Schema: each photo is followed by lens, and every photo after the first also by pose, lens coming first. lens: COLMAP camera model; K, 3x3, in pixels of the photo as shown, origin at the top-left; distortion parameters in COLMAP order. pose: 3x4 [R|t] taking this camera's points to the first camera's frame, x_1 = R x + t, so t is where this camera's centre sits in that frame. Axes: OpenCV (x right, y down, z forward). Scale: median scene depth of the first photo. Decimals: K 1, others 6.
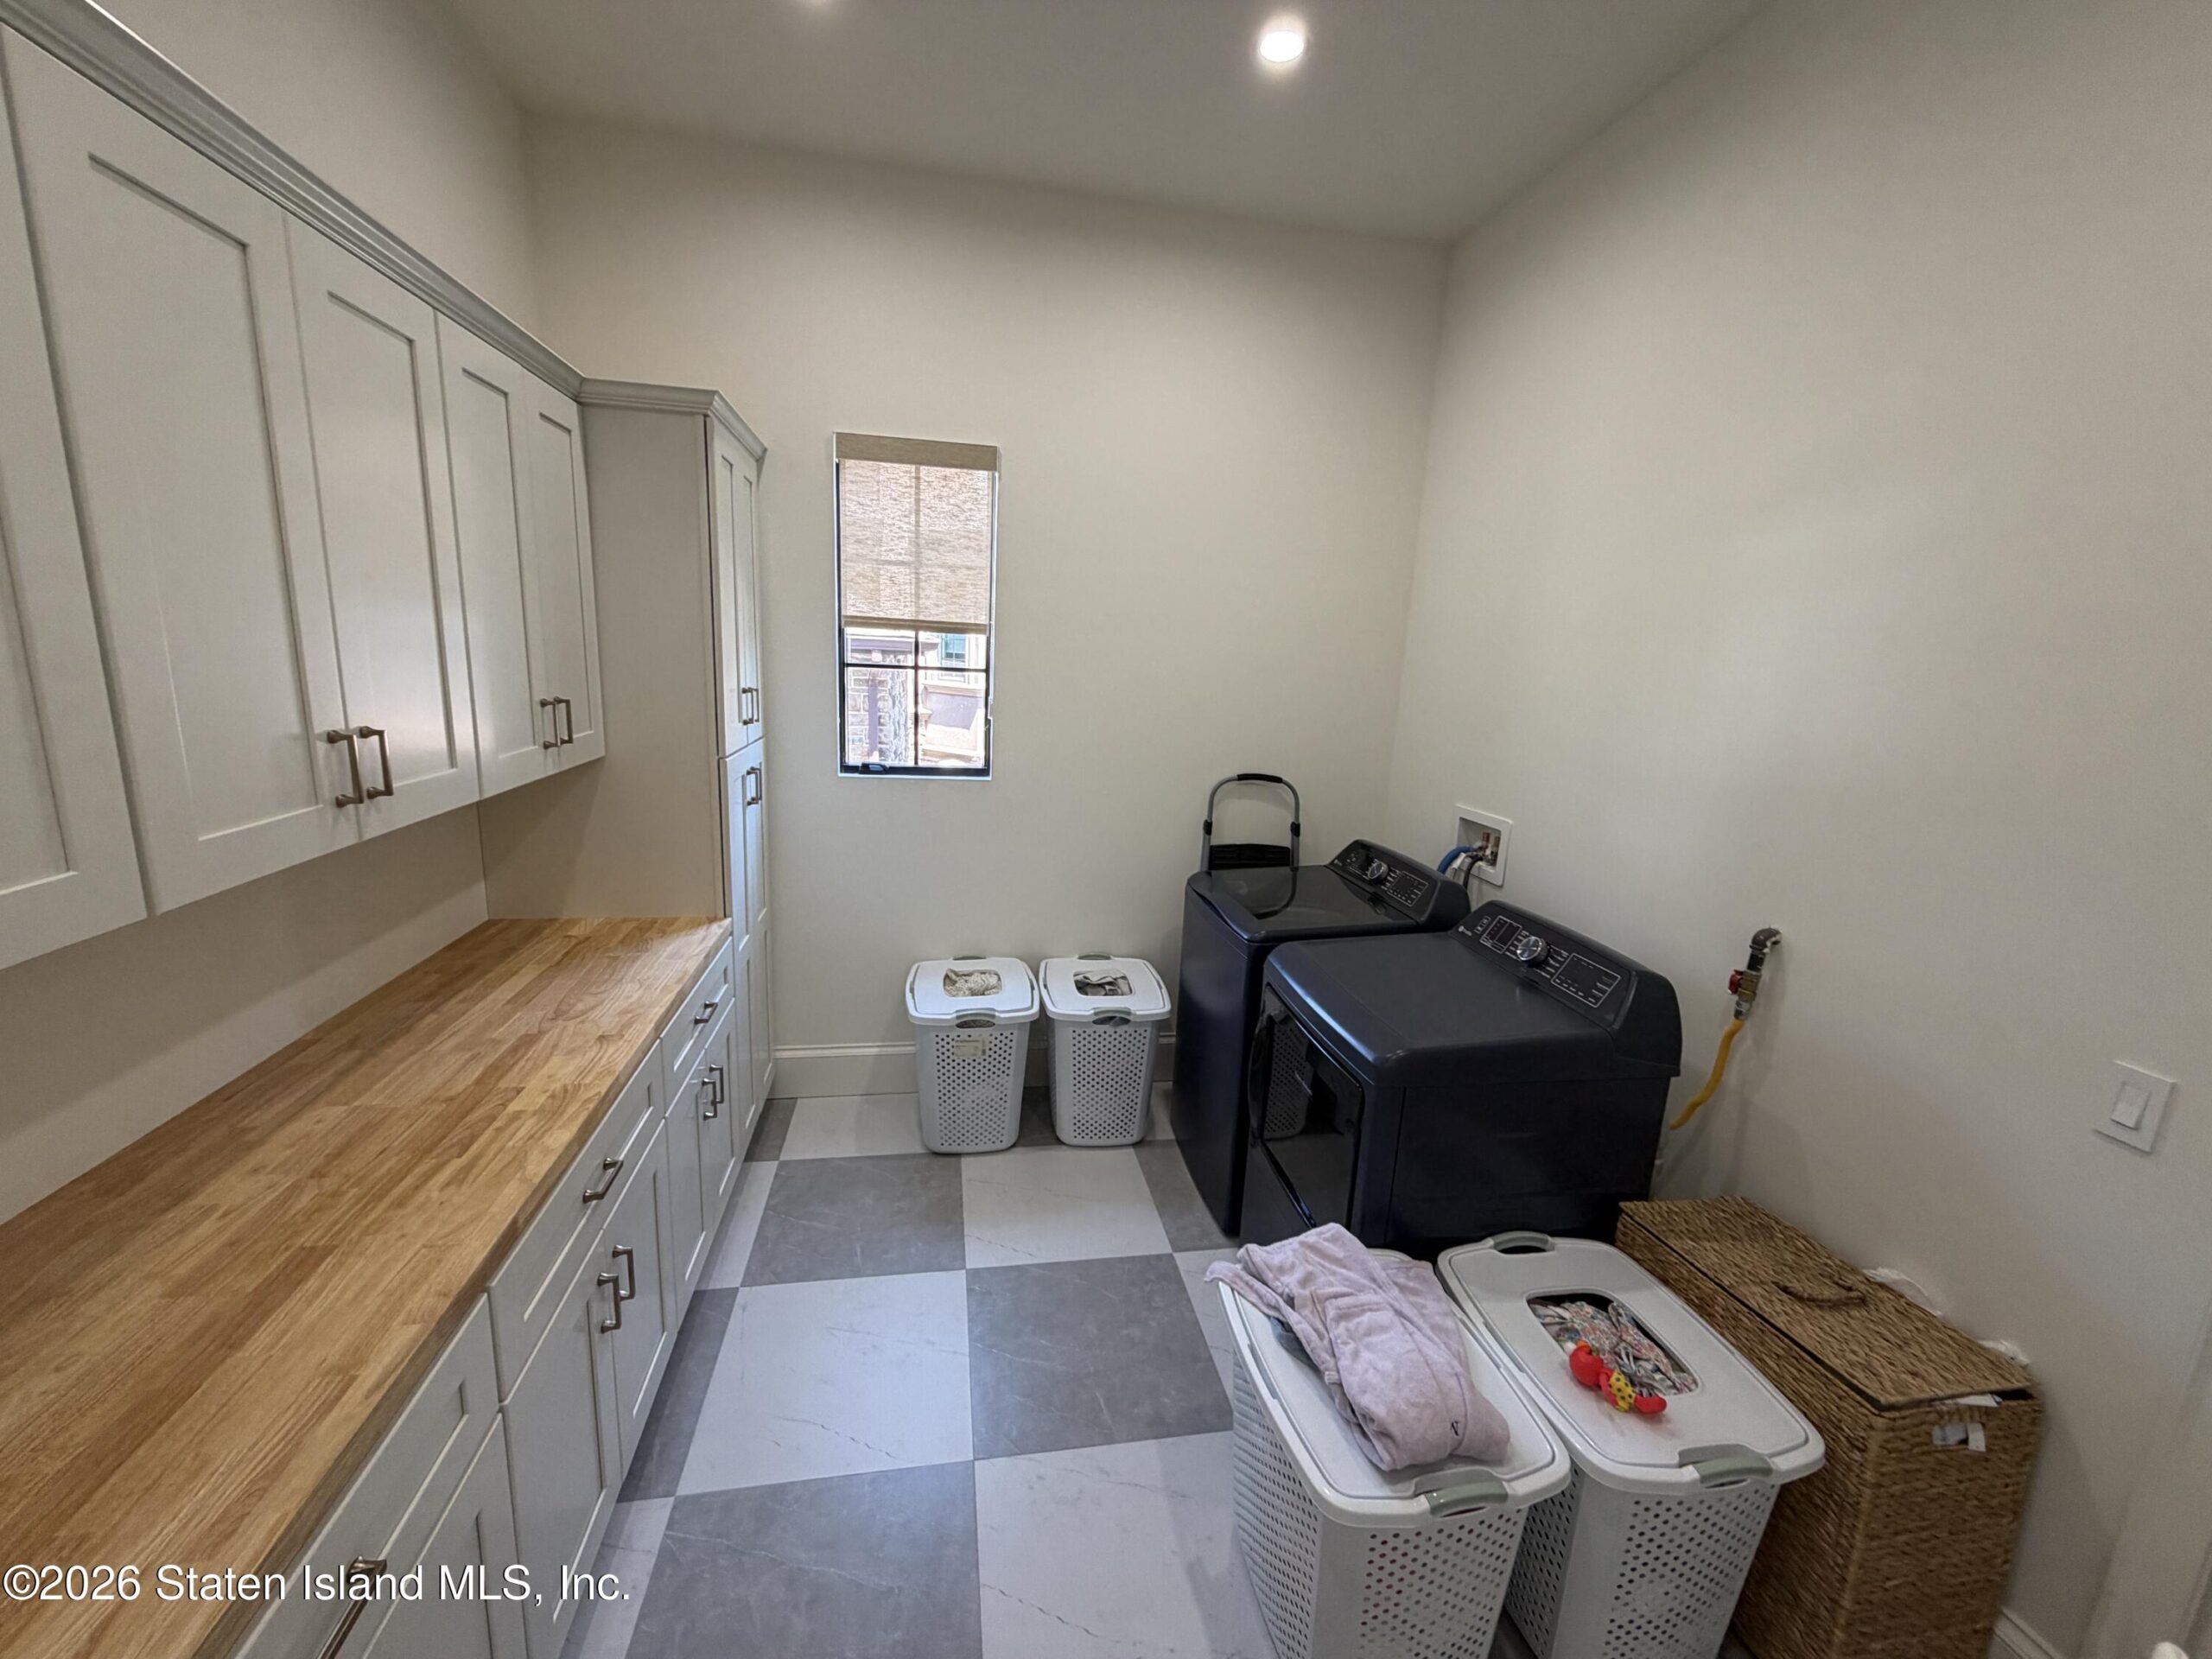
lens RADIAL K [[879.3, 0, 1096.4], [0, 879.3, 839.6], [0, 0, 1]] dist [-0.001603, -0.000782]
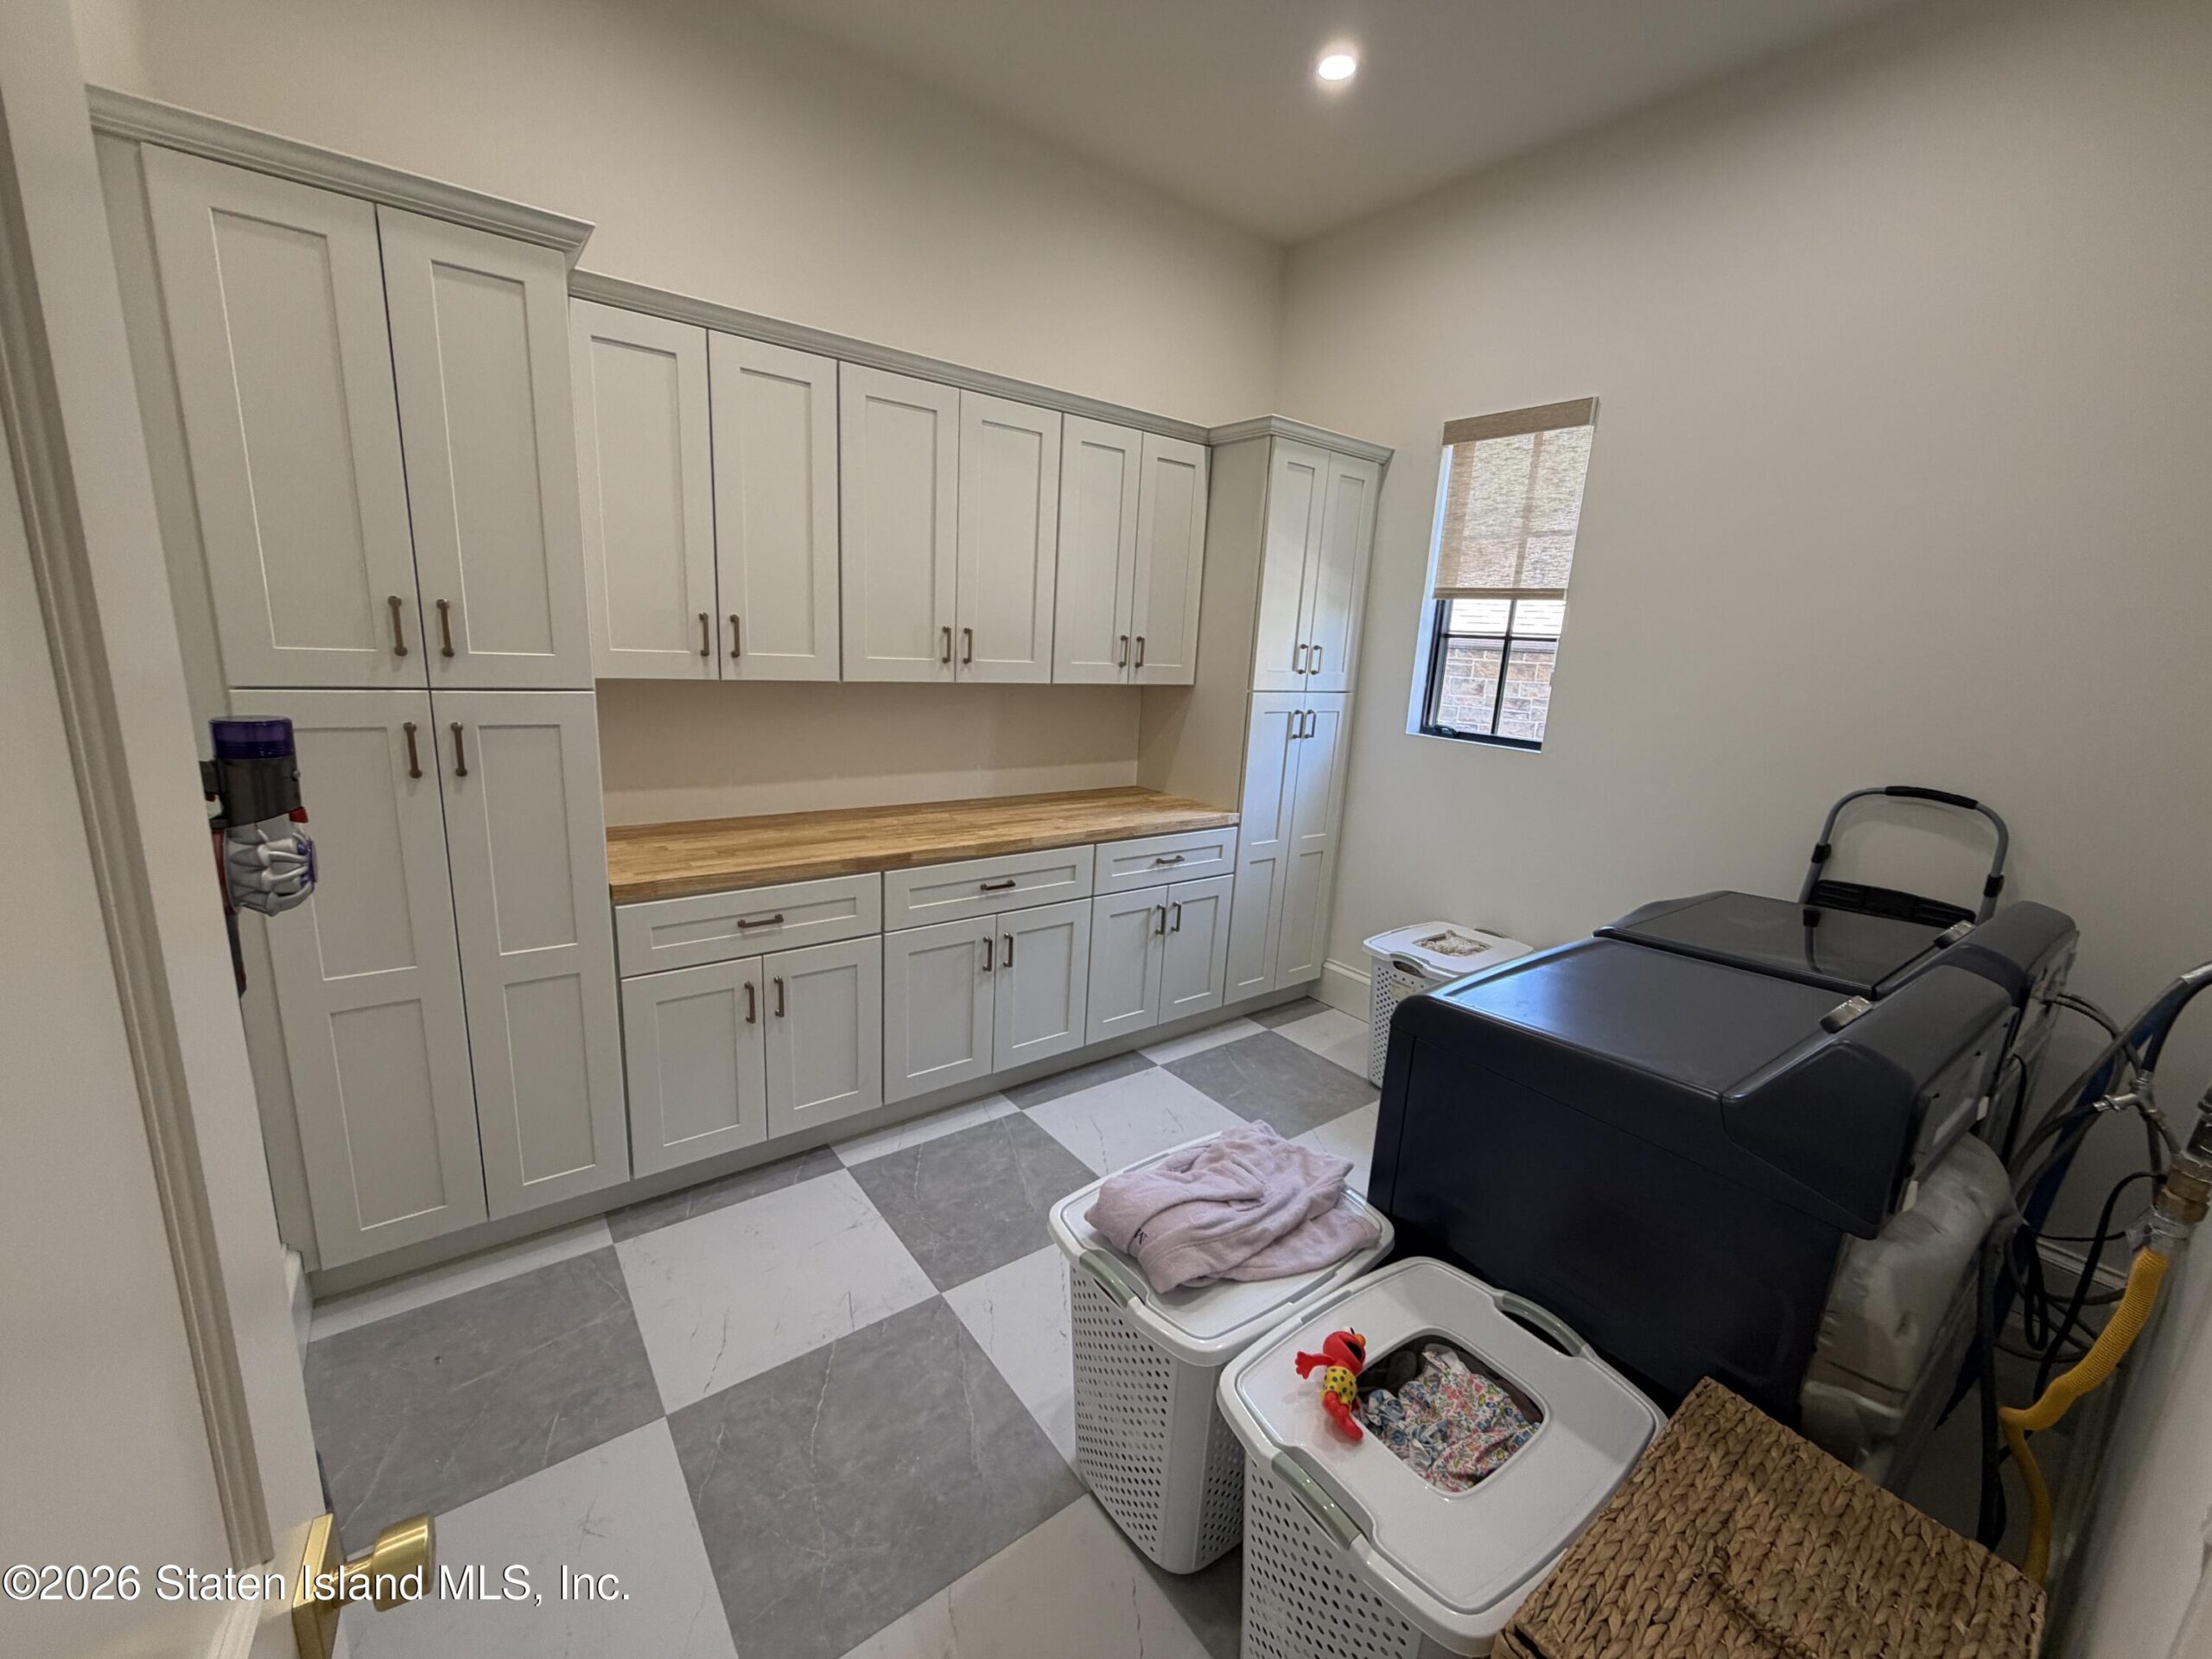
lens RADIAL K [[879.3, 0, 1094.4], [0, 879.3, 839.4], [0, 0, 1]] dist [-0.001603, -0.000782]
pose [[0.444954, 0.182586, -0.876743, 0.560490], [-0.220057, 0.971271, 0.090592, 0.047074], [0.868096, 0.152624, 0.472350, 0.159788]]
